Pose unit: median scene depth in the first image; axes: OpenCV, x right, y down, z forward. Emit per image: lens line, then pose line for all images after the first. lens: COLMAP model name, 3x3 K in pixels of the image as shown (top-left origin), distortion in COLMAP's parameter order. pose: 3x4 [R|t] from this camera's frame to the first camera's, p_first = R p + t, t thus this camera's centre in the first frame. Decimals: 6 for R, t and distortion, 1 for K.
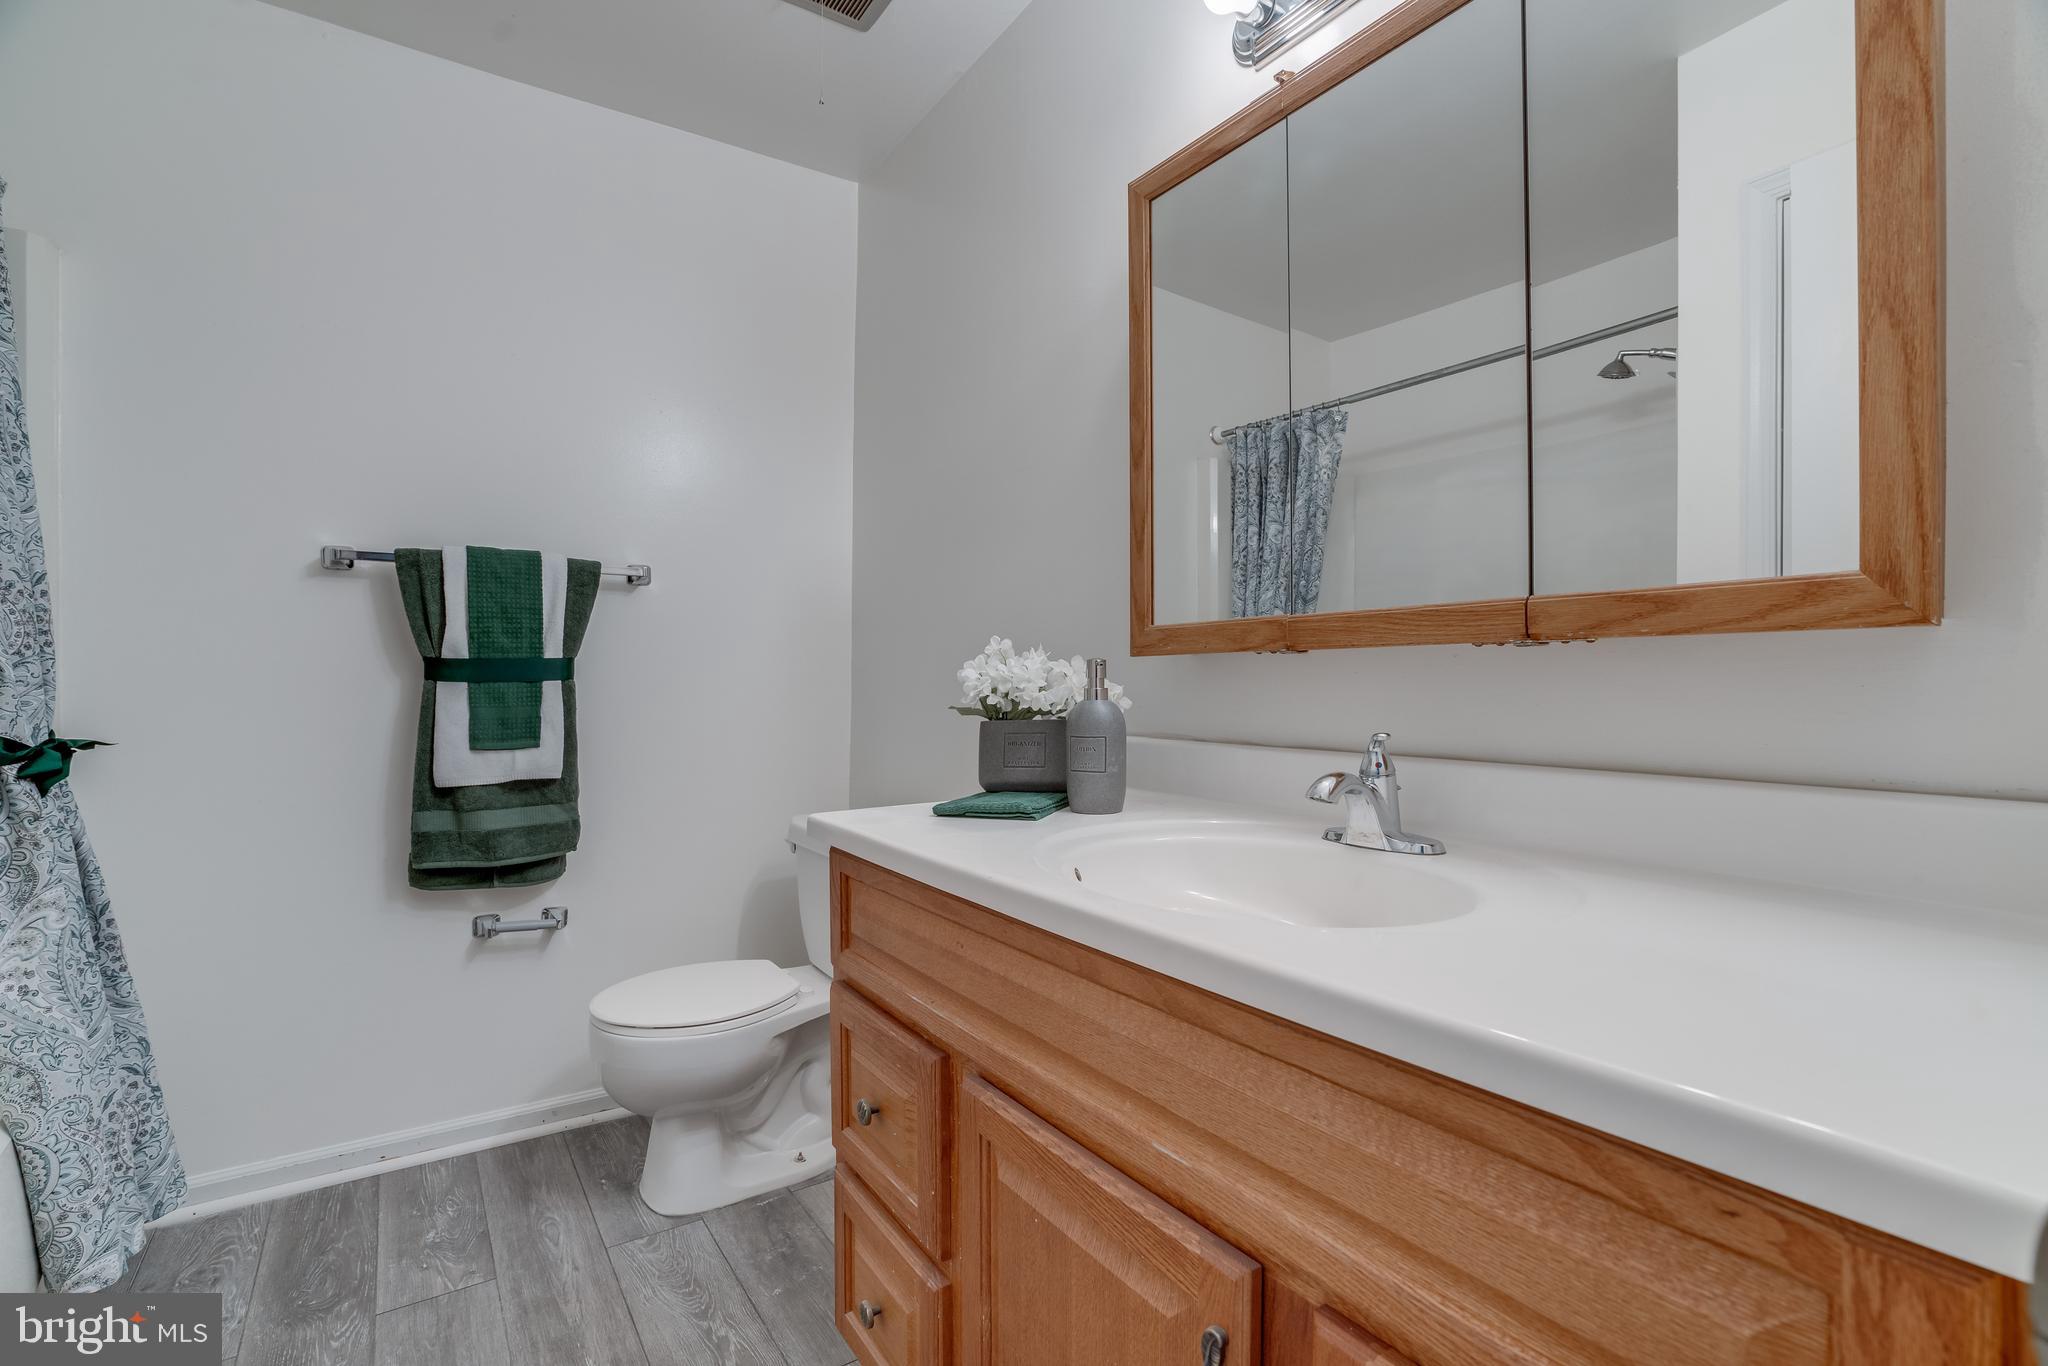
lens RADIAL K [[956.2, 0, 1025.6], [0, 956.2, 712.4], [0, 0, 1]] dist [0.034895, 0.032606]
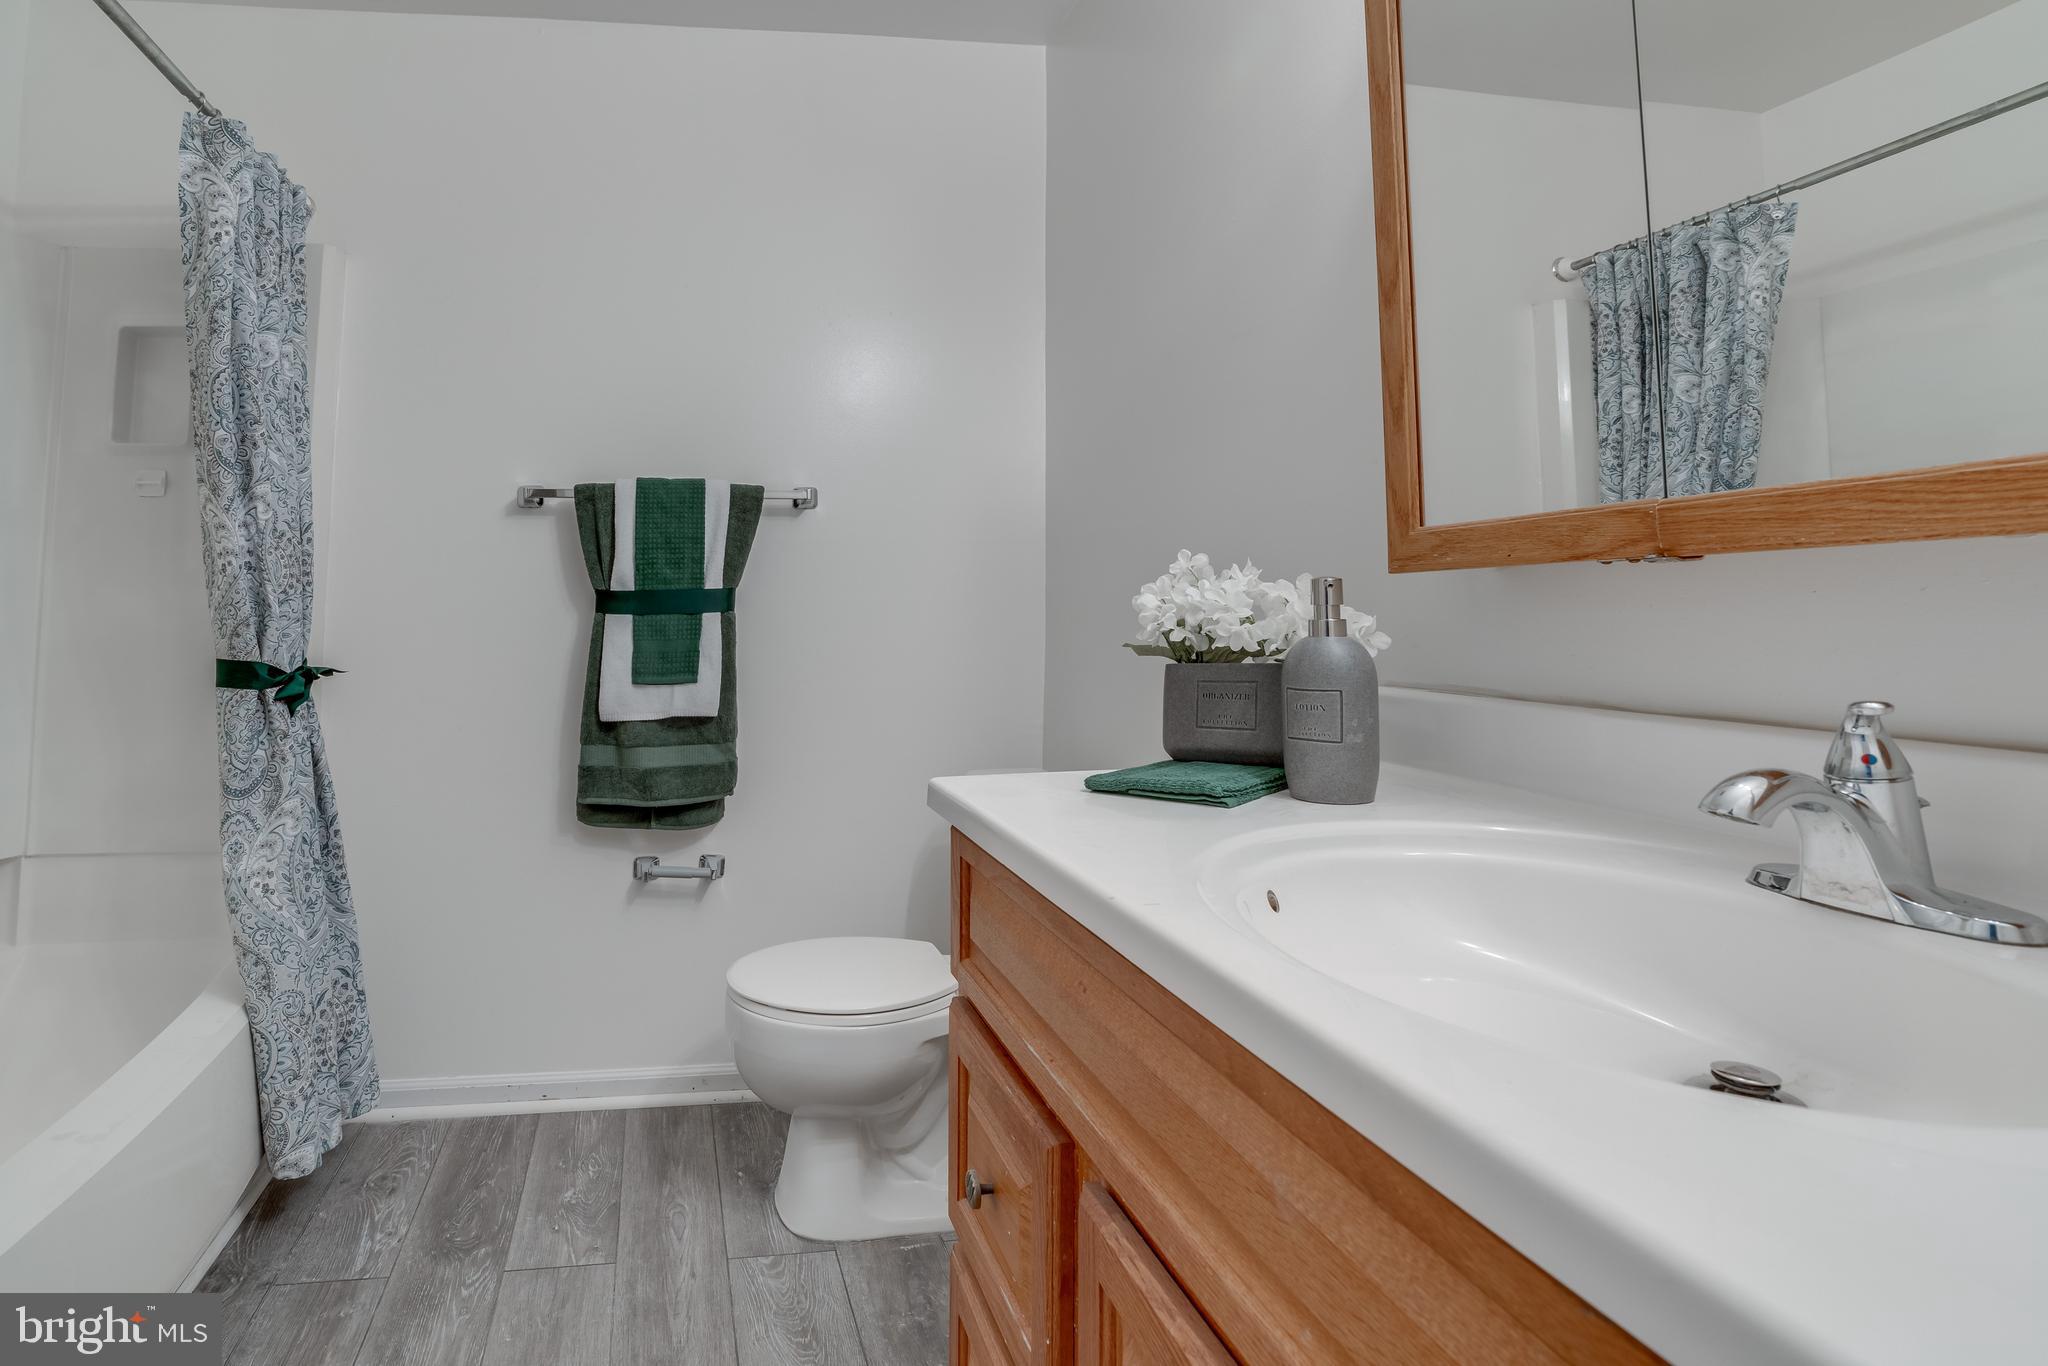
lens RADIAL K [[883.2, 0, 1019.4], [0, 883.2, 578.7], [0, 0, 1]] dist [-0.002472, 0.007333]
pose [[0.901726, -0.021914, -0.431752, 0.160625], [-0.010011, 0.997388, -0.071532, -0.007158], [0.432192, 0.068825, 0.899151, 0.350037]]
